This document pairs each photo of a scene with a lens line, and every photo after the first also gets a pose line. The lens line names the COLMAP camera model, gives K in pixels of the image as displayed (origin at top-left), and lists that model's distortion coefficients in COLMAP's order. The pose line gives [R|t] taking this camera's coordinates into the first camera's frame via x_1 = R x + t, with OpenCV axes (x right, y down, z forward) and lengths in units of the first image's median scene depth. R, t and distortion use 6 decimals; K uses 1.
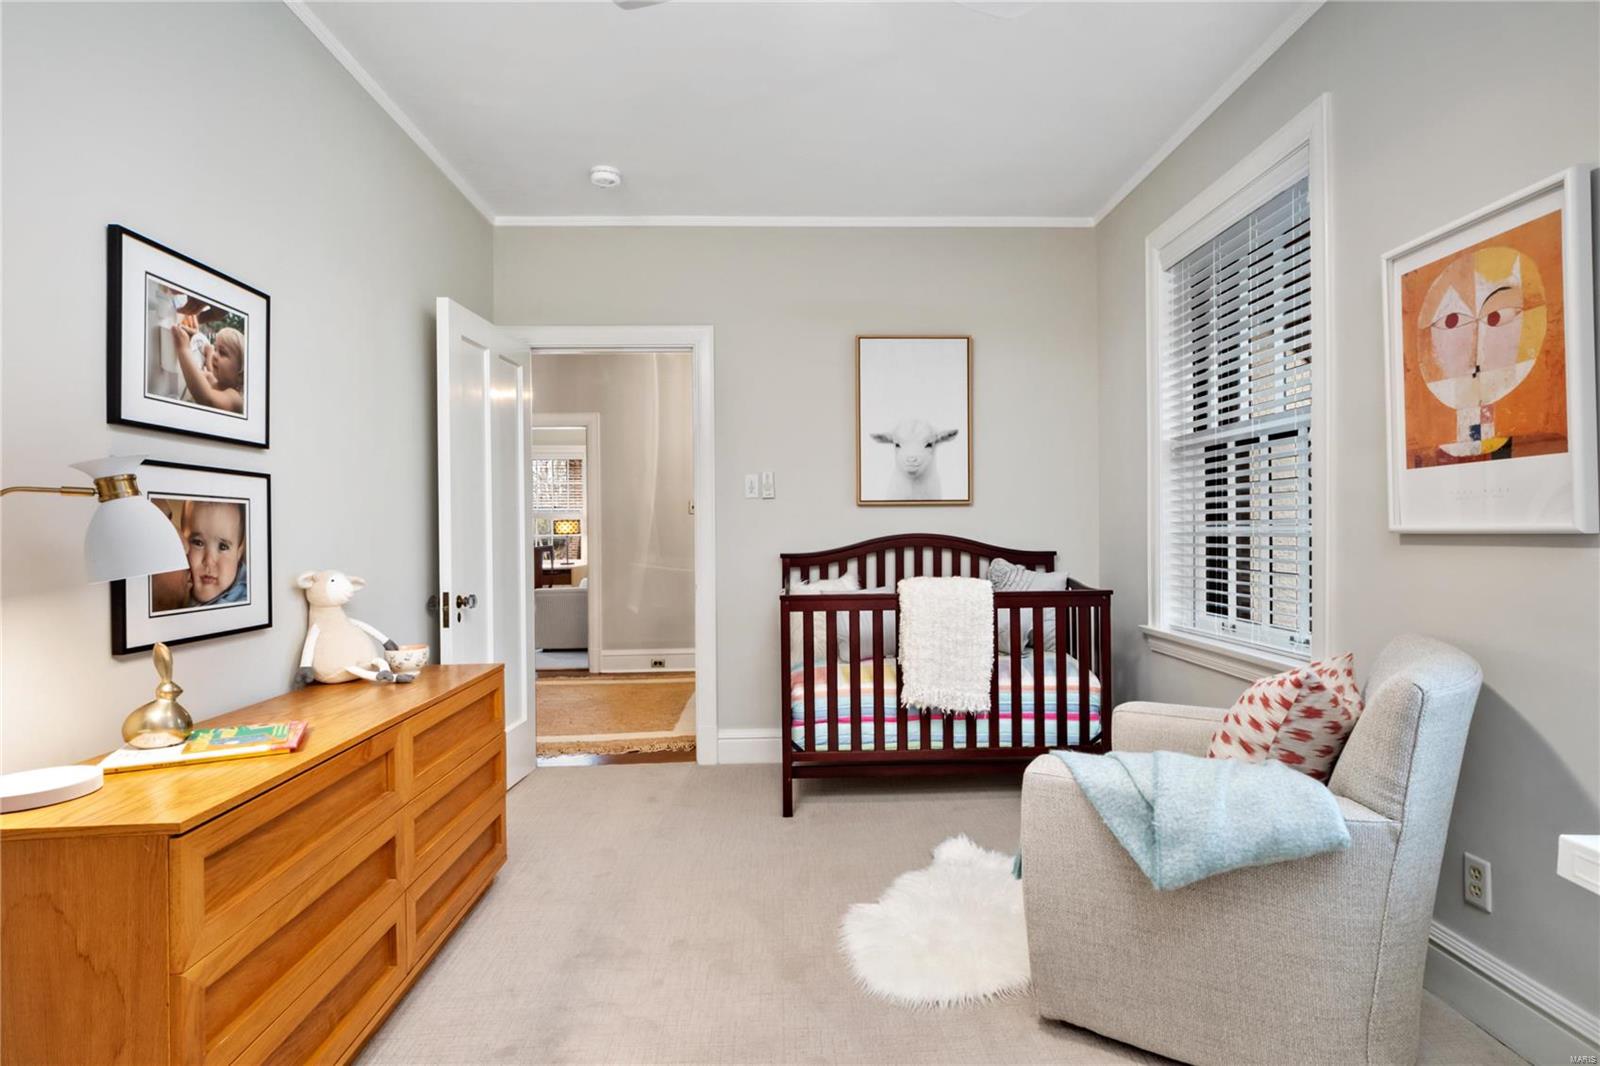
lens RADIAL K [[828.1, 0, 797.4], [0, 828.1, 528.7], [0, 0, 1]] dist [0.003731, -0.001821]
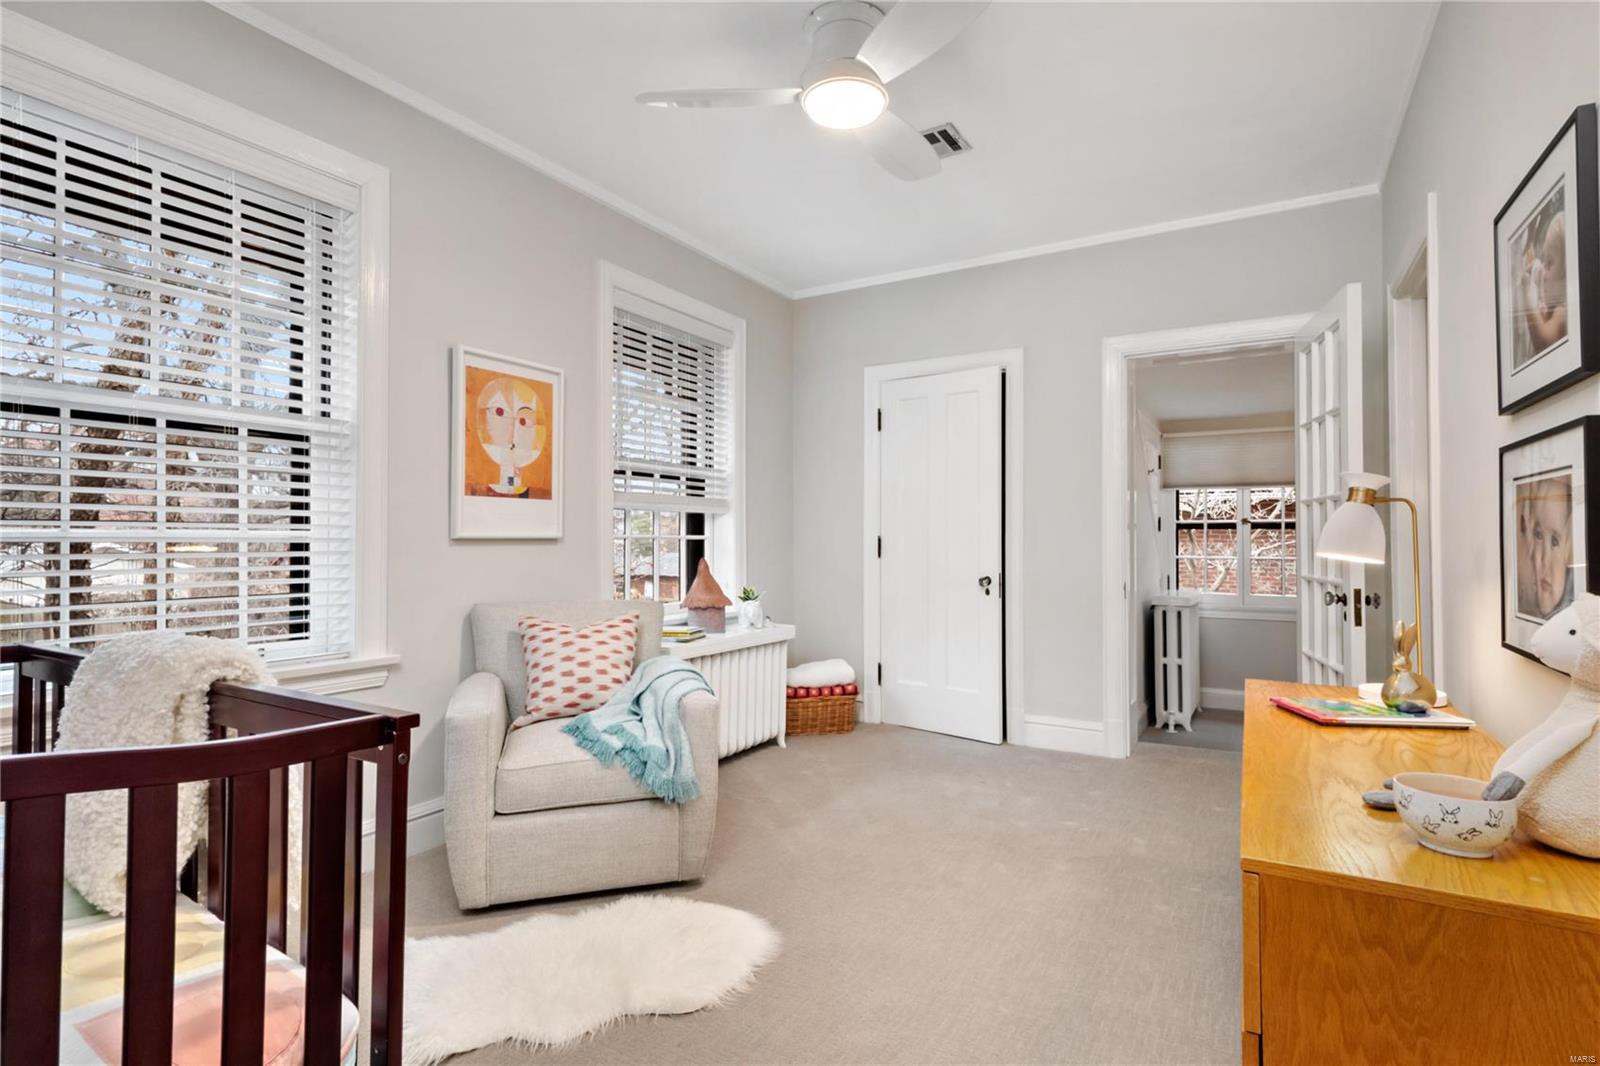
lens RADIAL K [[828.1, 0, 798.6], [0, 828.1, 532.6], [0, 0, 1]] dist [0.003731, -0.001821]
pose [[-0.858966, 0.004827, 0.512010, -0.588569], [-0.000981, 0.999938, -0.011072, 0.011583], [-0.512032, -0.010012, -0.858908, 2.128863]]
